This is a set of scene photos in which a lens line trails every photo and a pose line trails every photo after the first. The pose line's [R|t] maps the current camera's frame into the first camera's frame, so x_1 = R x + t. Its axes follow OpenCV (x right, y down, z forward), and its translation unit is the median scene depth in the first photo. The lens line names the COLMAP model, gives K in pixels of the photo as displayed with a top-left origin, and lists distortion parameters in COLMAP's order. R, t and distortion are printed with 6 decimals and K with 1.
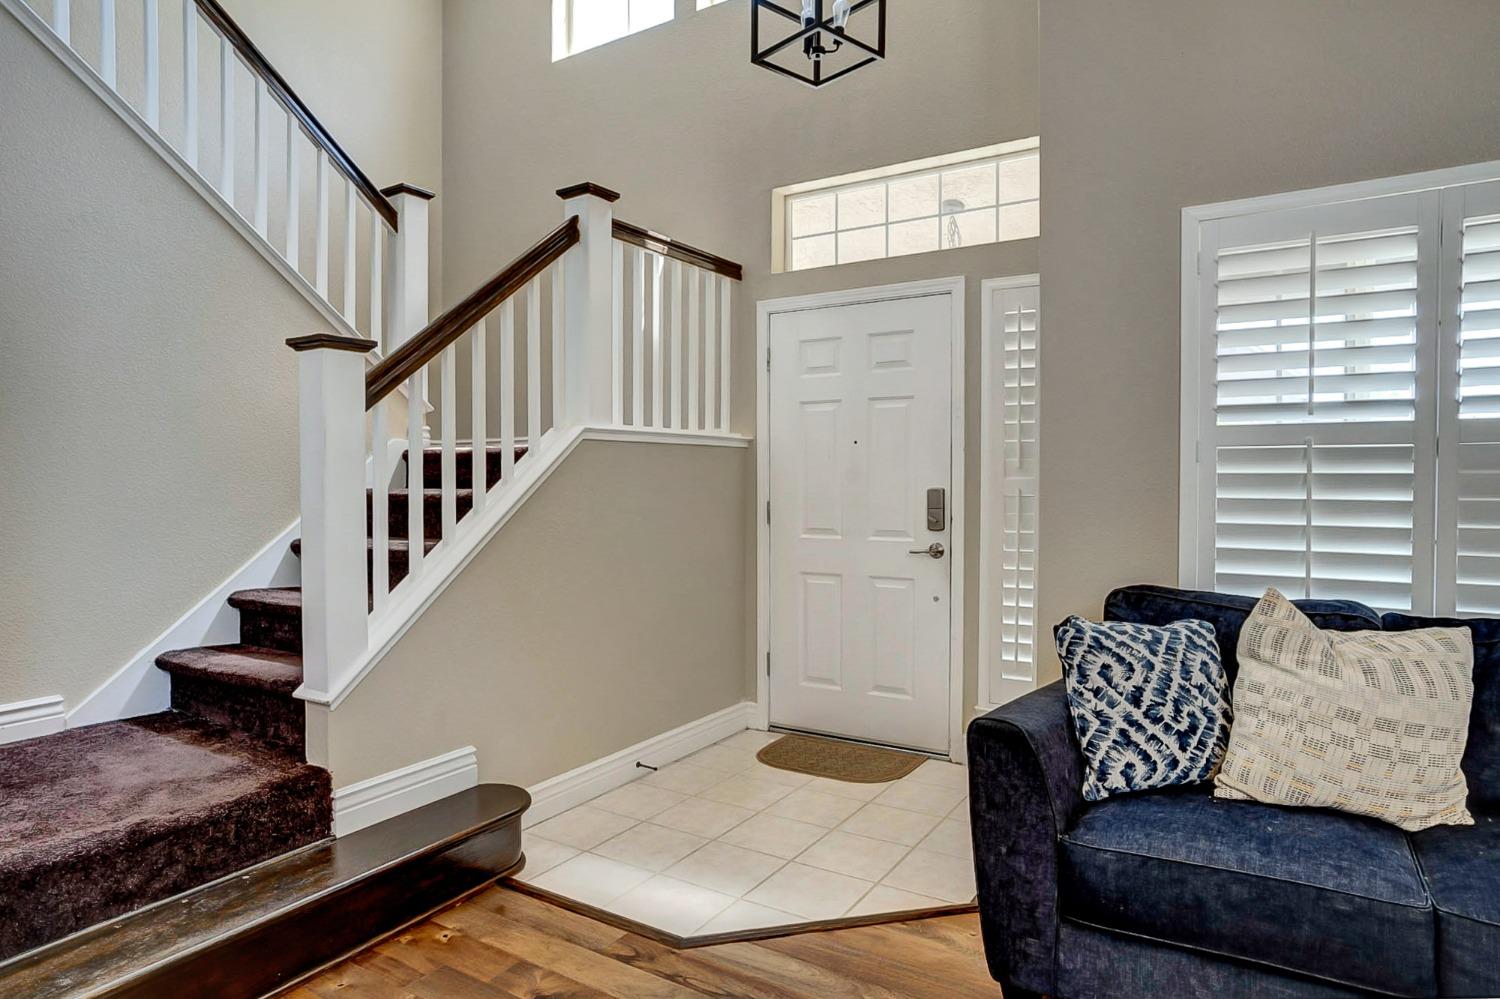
lens RADIAL K [[870.8, 0, 742.0], [0, 870.8, 499.3], [0, 0, 1]] dist [-0.051407, 0.043303]
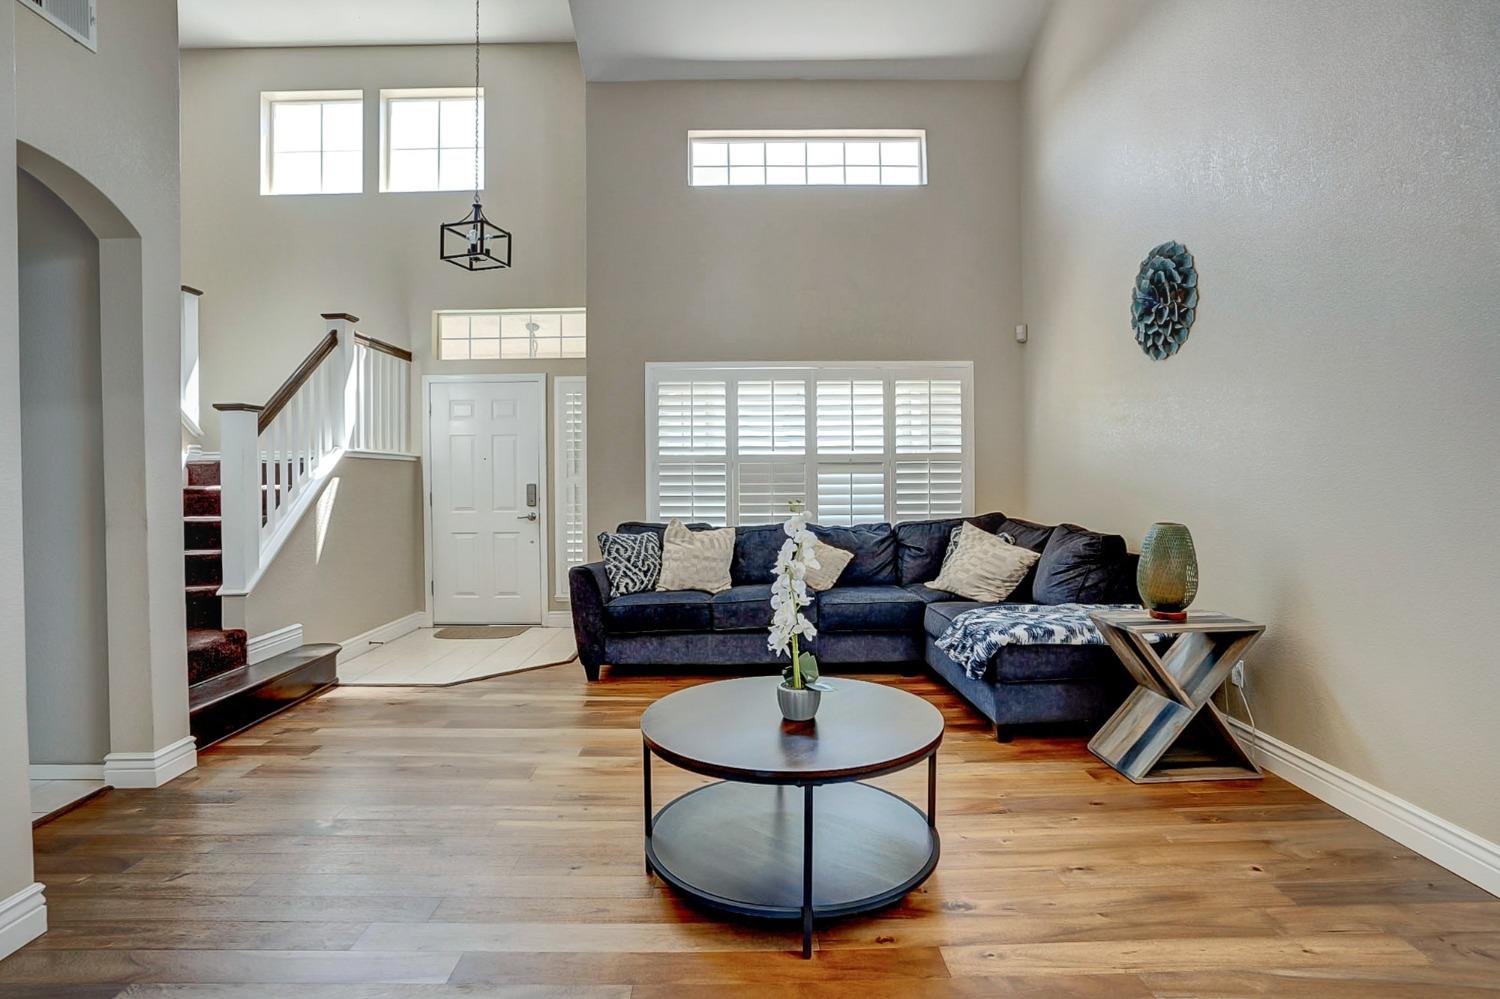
lens RADIAL K [[745.4, 0, 742.5], [0, 745.4, 495.0], [0, 0, 1]] dist [-0.076004, 0.036675]
pose [[0.841676, -0.014914, 0.539777, -0.415692], [0.019282, 0.999811, -0.002441, 0.039313], [-0.539639, 0.012462, 0.841804, -0.967278]]
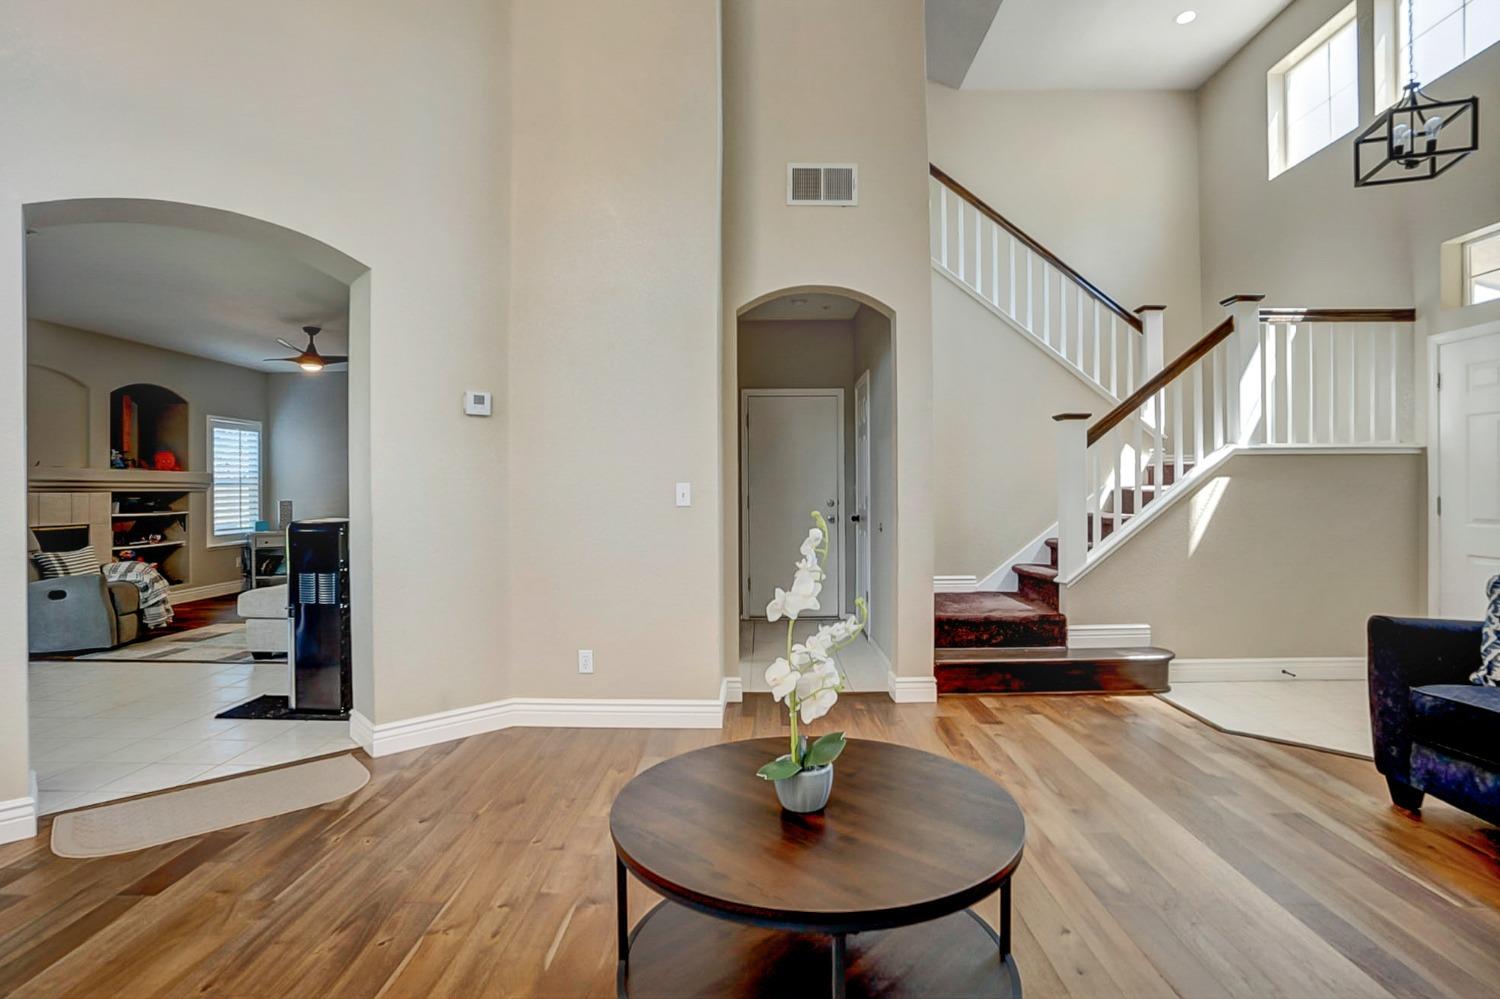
lens RADIAL K [[744.5, 0, 749.8], [0, 744.5, 492.3], [0, 0, 1]] dist [-0.089423, 0.035318]
pose [[0.520356, 0.001658, -0.853948, 0.671919], [-0.013925, 0.999882, -0.006544, 0.029585], [0.853836, 0.015296, 0.520318, -0.632679]]
